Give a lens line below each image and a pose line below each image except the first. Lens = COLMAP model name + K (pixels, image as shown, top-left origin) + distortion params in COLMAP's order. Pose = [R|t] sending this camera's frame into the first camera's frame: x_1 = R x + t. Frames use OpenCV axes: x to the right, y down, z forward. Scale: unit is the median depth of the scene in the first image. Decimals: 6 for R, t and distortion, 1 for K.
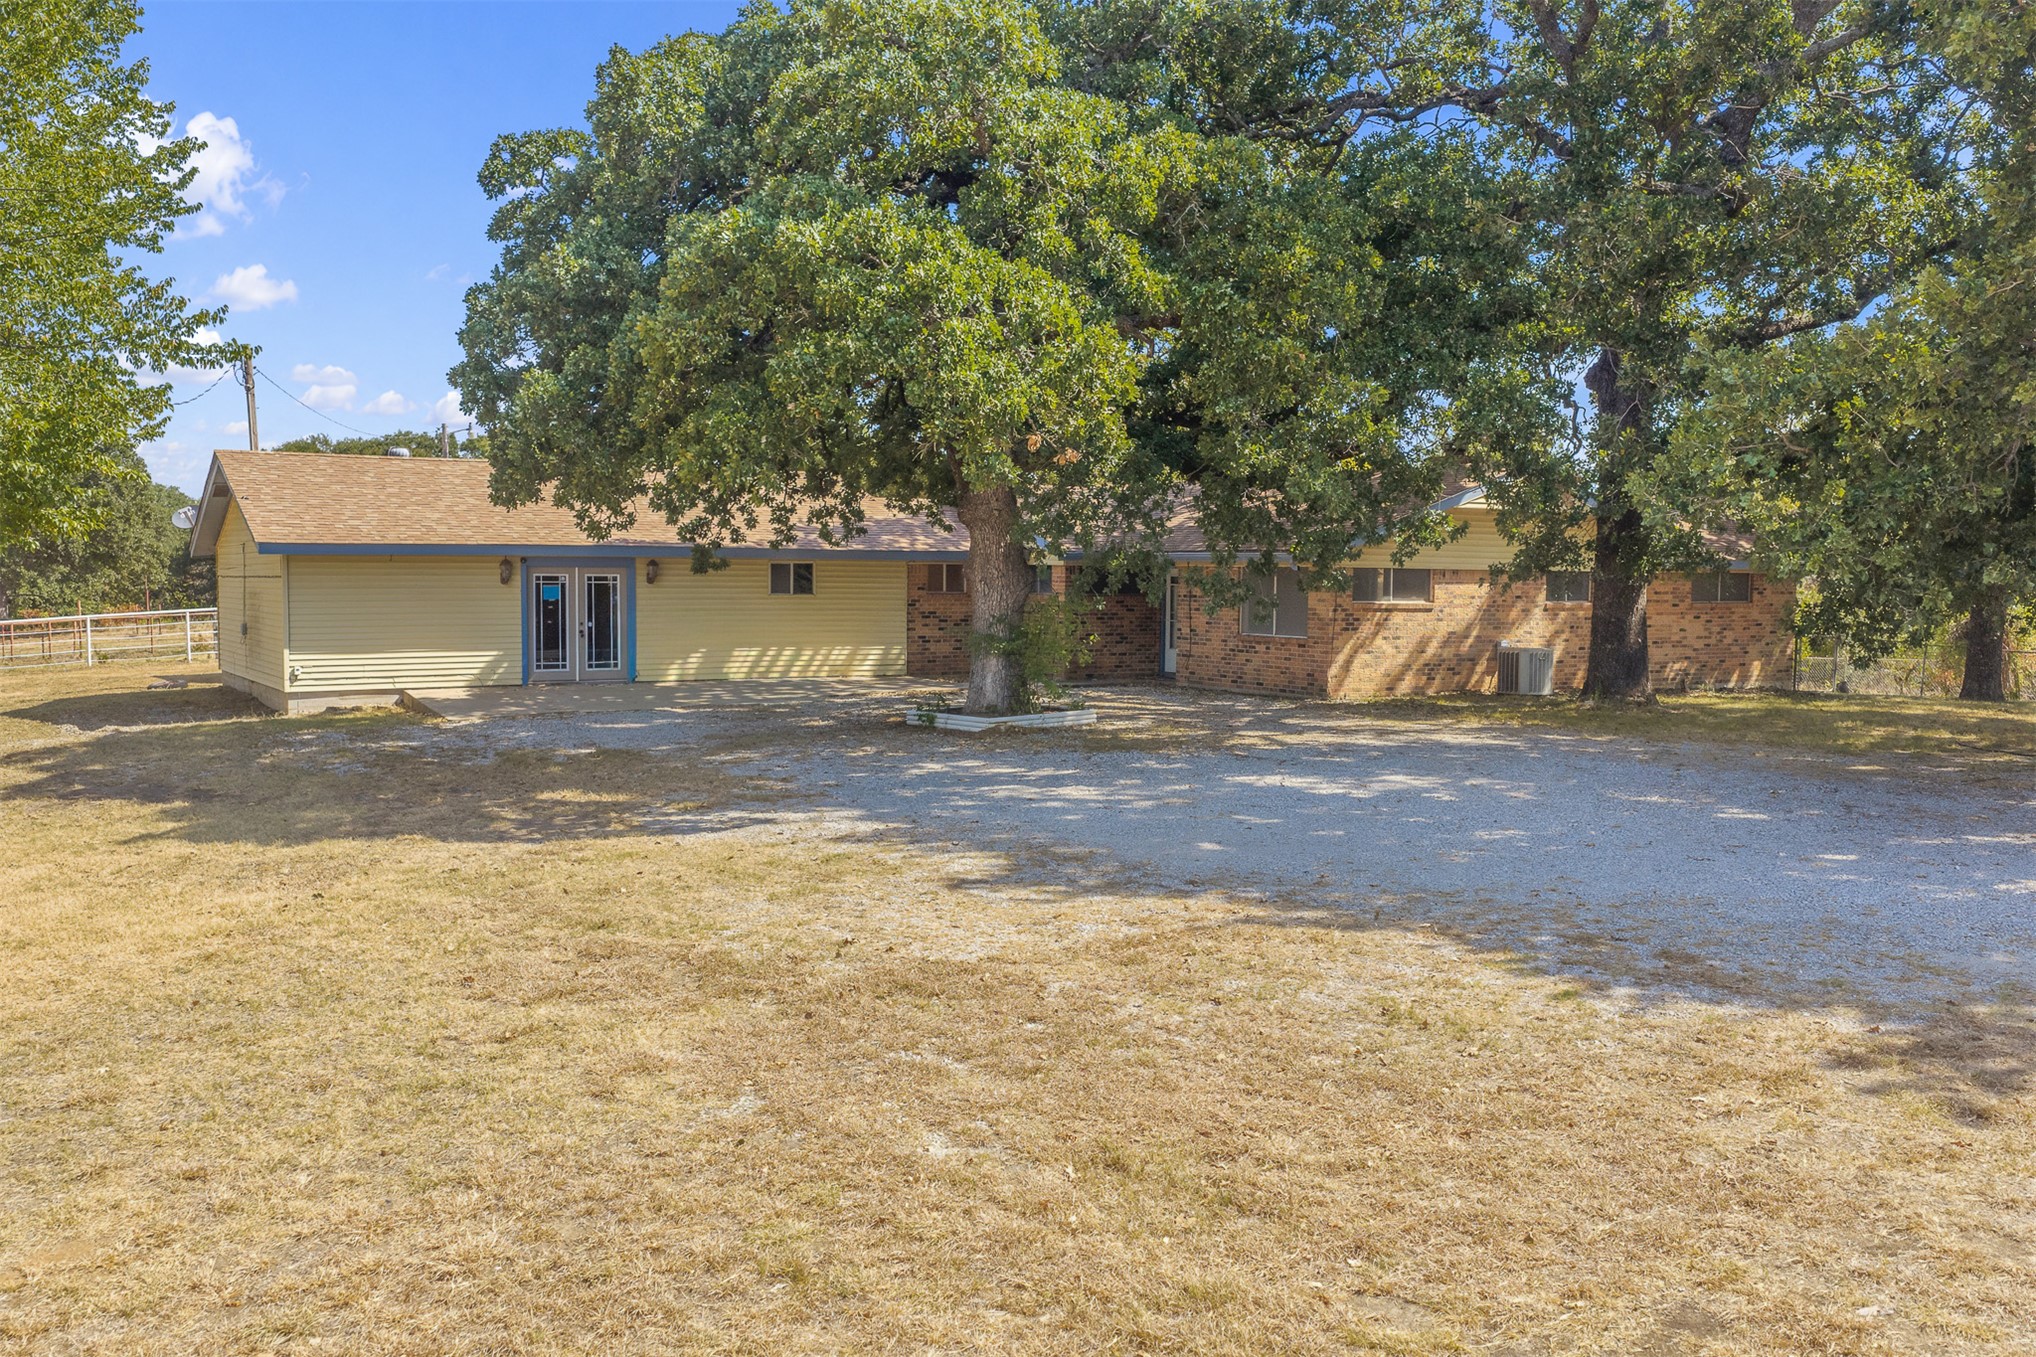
lens RADIAL K [[1726.6, 0, 1018.0], [0, 1726.6, 678.5], [0, 0, 1]] dist [0.000291, -0.004191]
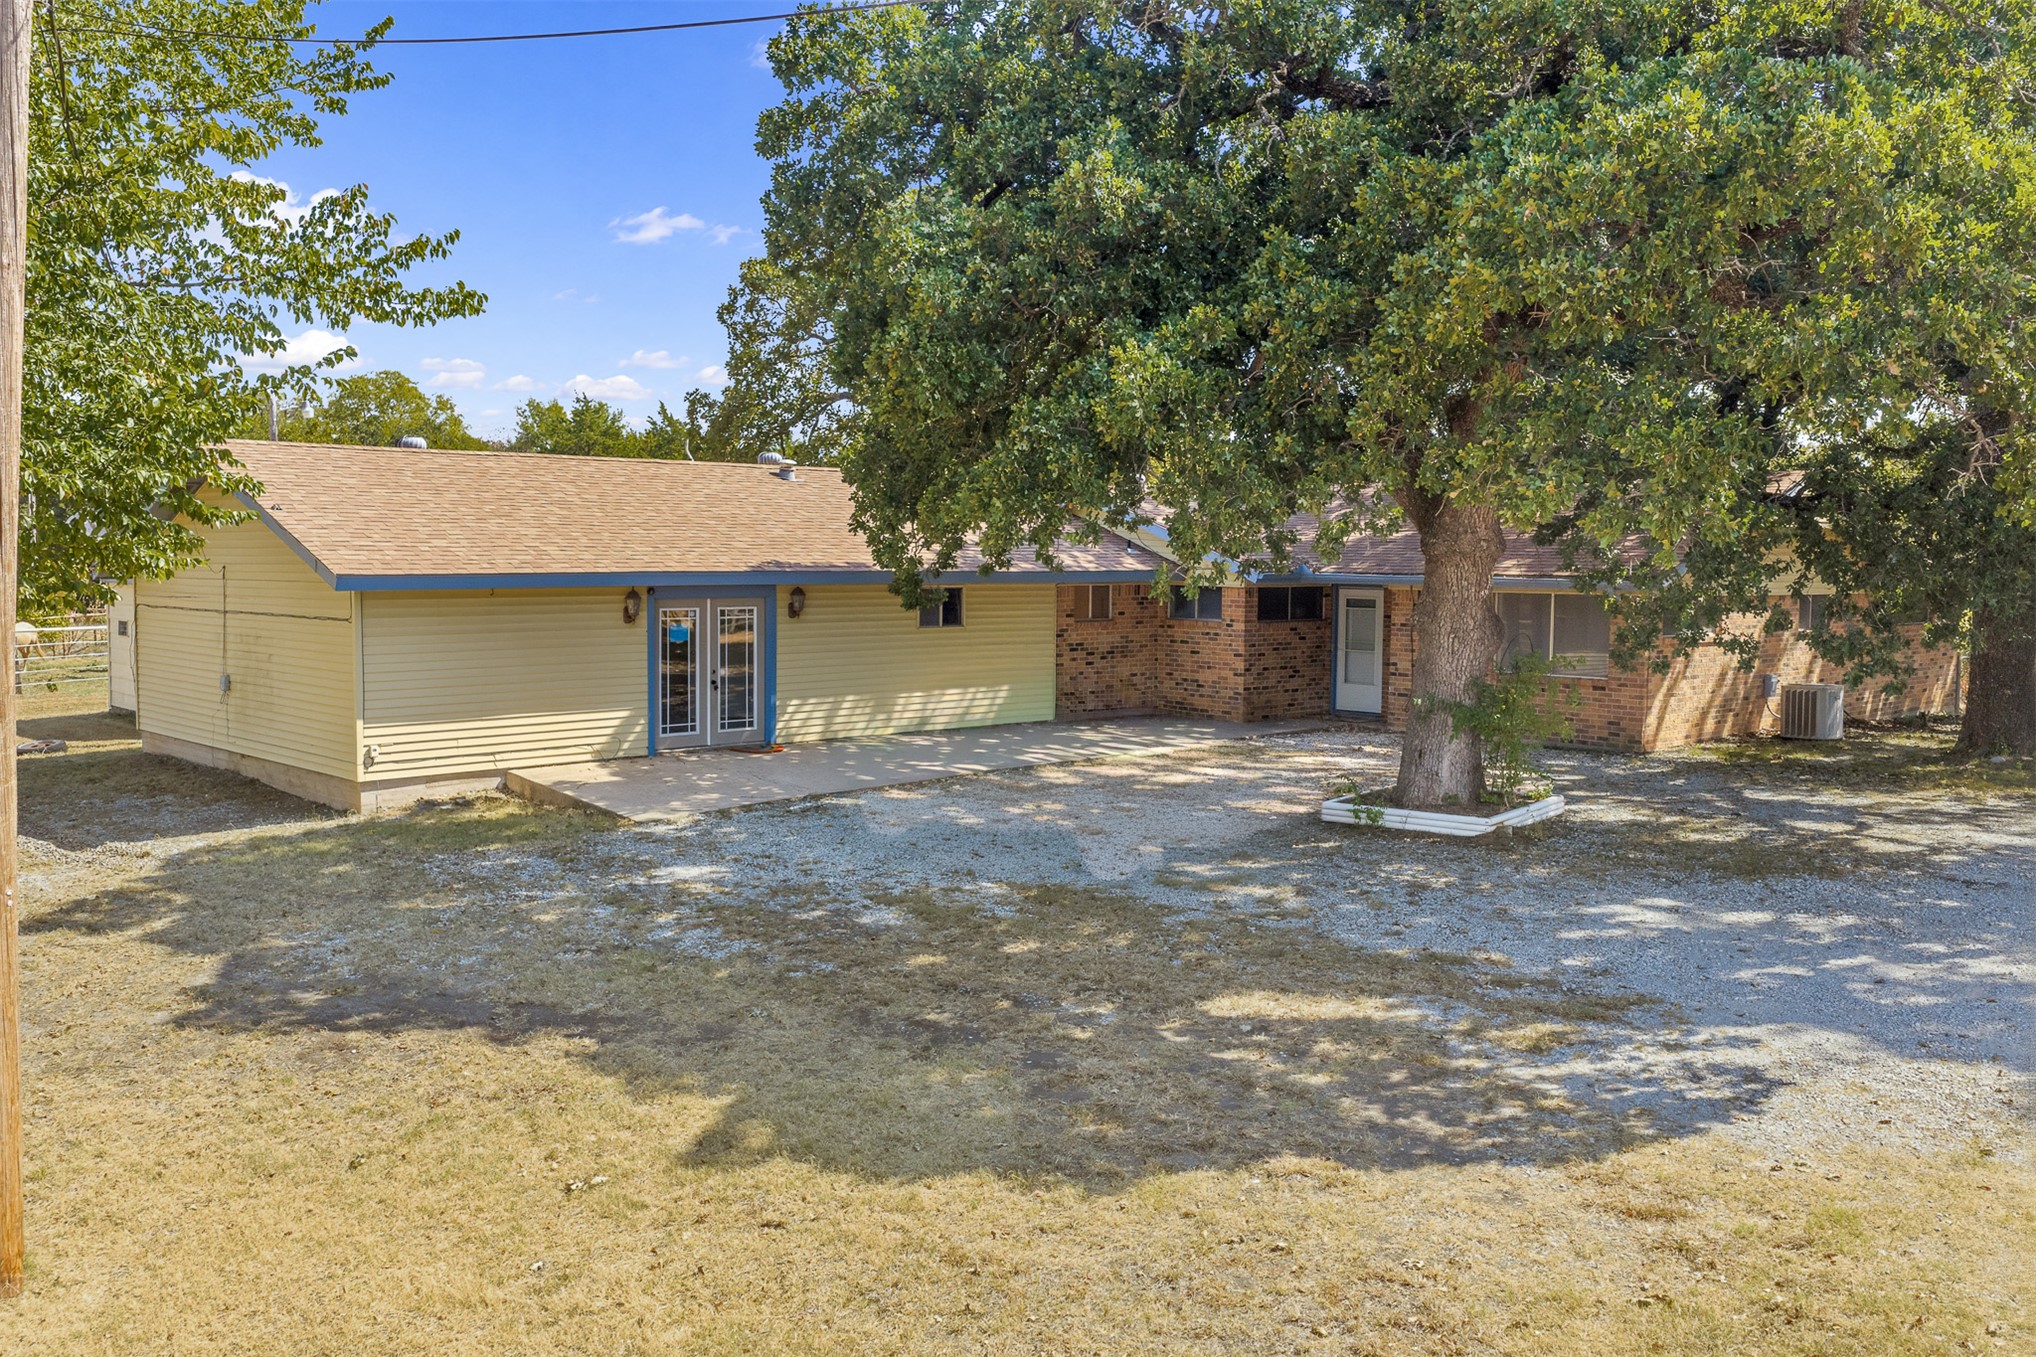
lens RADIAL K [[1726.6, 0, 1018.0], [0, 1726.6, 678.5], [0, 0, 1]] dist [0.000291, -0.004191]
pose [[0.980137, -0.014619, 0.197782, -0.280610], [0.012173, 0.999834, 0.013579, -0.038809], [-0.197948, -0.010902, 0.980152, 0.231611]]
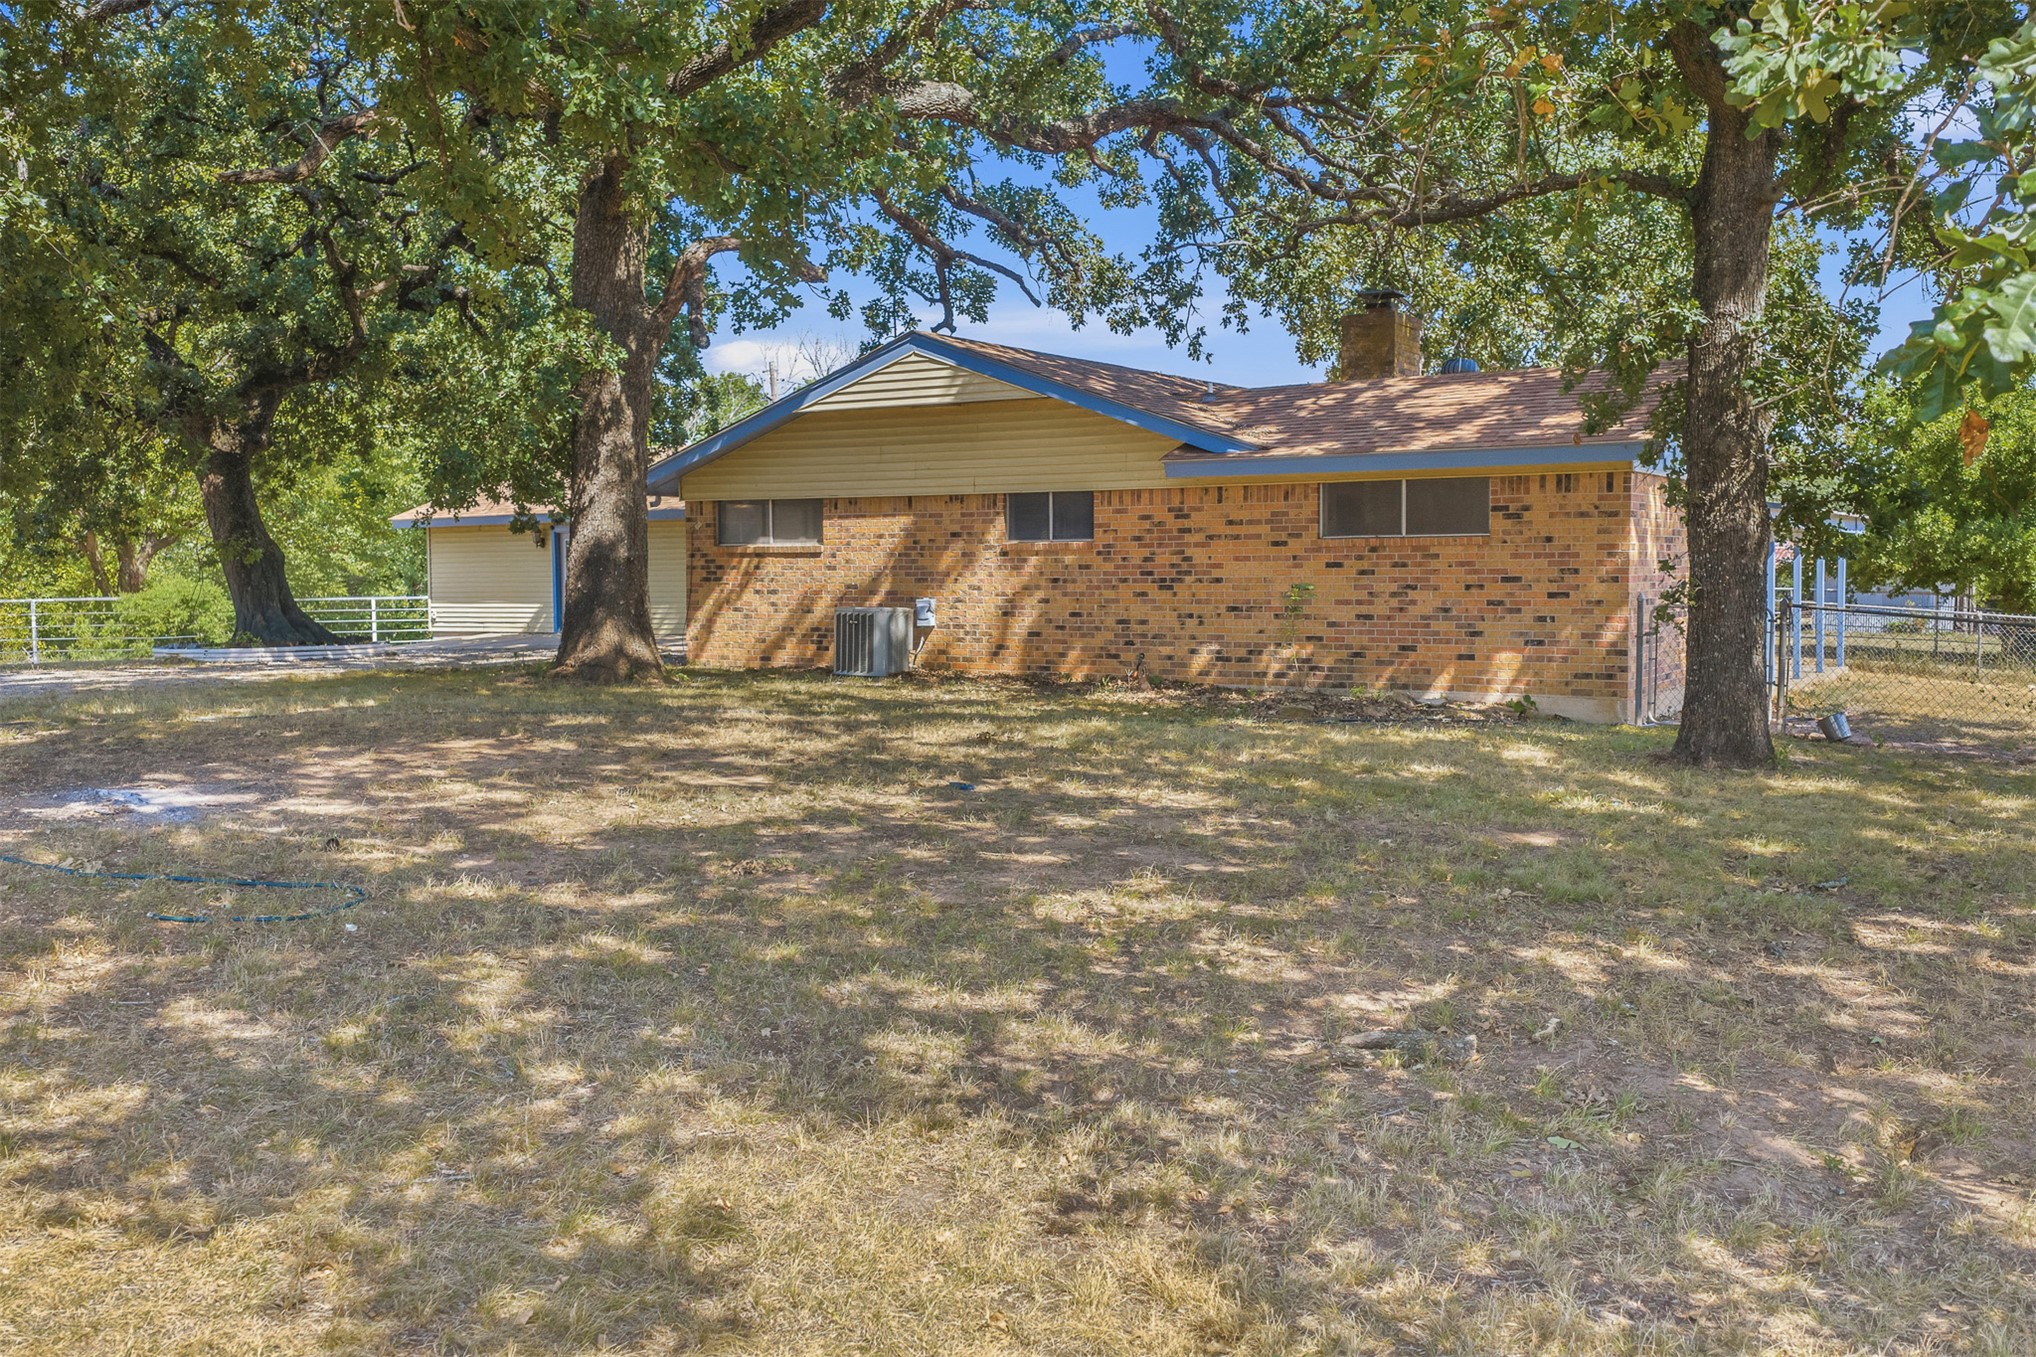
lens RADIAL K [[1726.6, 0, 1018.0], [0, 1726.6, 678.5], [0, 0, 1]] dist [0.000291, -0.004191]
pose [[0.445393, 0.042851, -0.894309, 0.951749], [-0.048664, 0.998536, 0.023608, -0.008686], [0.894011, 0.033006, 0.446827, 0.761815]]
